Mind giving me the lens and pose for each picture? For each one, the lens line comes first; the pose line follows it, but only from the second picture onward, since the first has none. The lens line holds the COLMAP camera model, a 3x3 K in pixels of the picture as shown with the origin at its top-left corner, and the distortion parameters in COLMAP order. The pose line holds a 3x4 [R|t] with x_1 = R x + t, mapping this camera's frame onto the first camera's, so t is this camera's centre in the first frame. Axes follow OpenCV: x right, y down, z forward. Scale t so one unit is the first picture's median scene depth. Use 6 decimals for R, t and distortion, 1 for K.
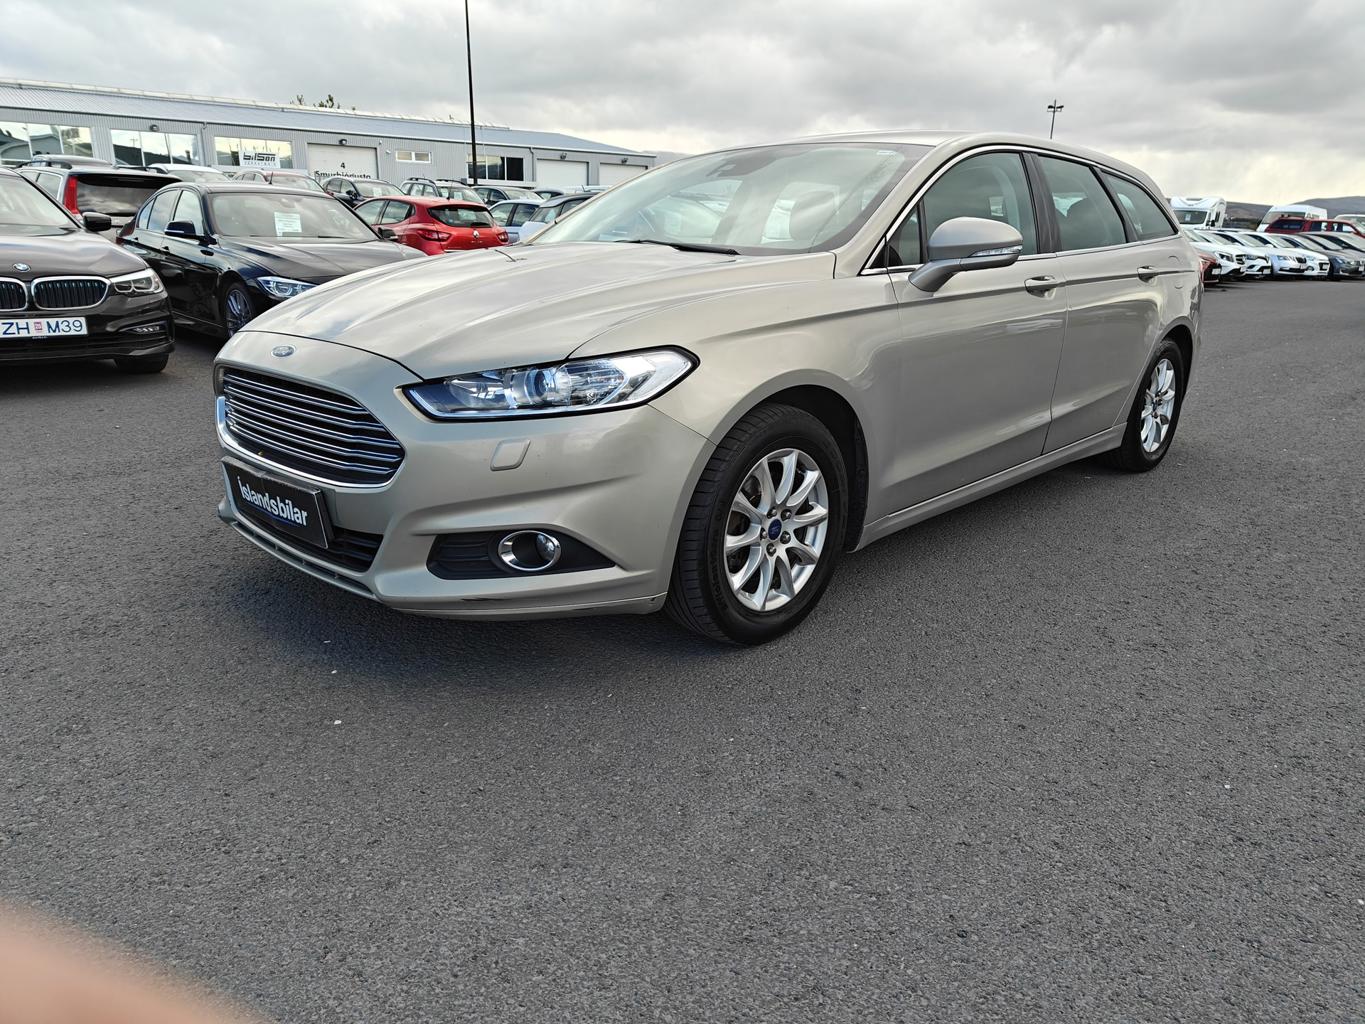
lens RADIAL K [[966.2, 0, 691.1], [0, 966.2, 521.2], [0, 0, 1]] dist [0.027499, -0.005500]
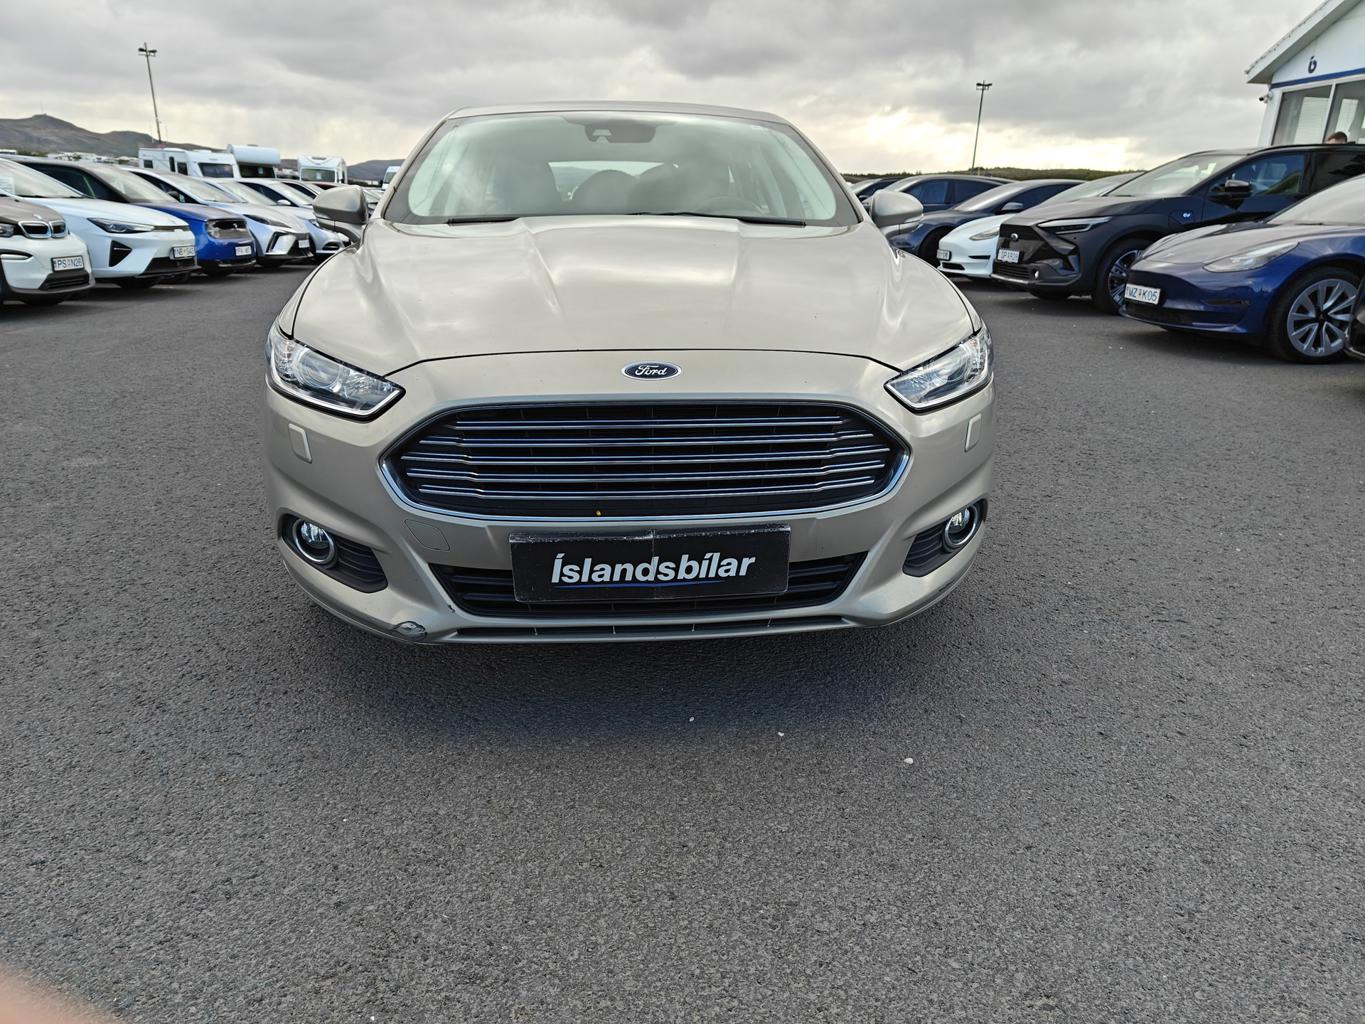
lens RADIAL K [[966.2, 0, 718.4], [0, 966.2, 503.9], [0, 0, 1]] dist [0.027499, -0.005500]
pose [[0.640920, -0.237025, 0.730097, -0.904454], [0.219228, 0.968039, 0.121822, -0.144061], [-0.735637, 0.081979, 0.672397, 0.425294]]
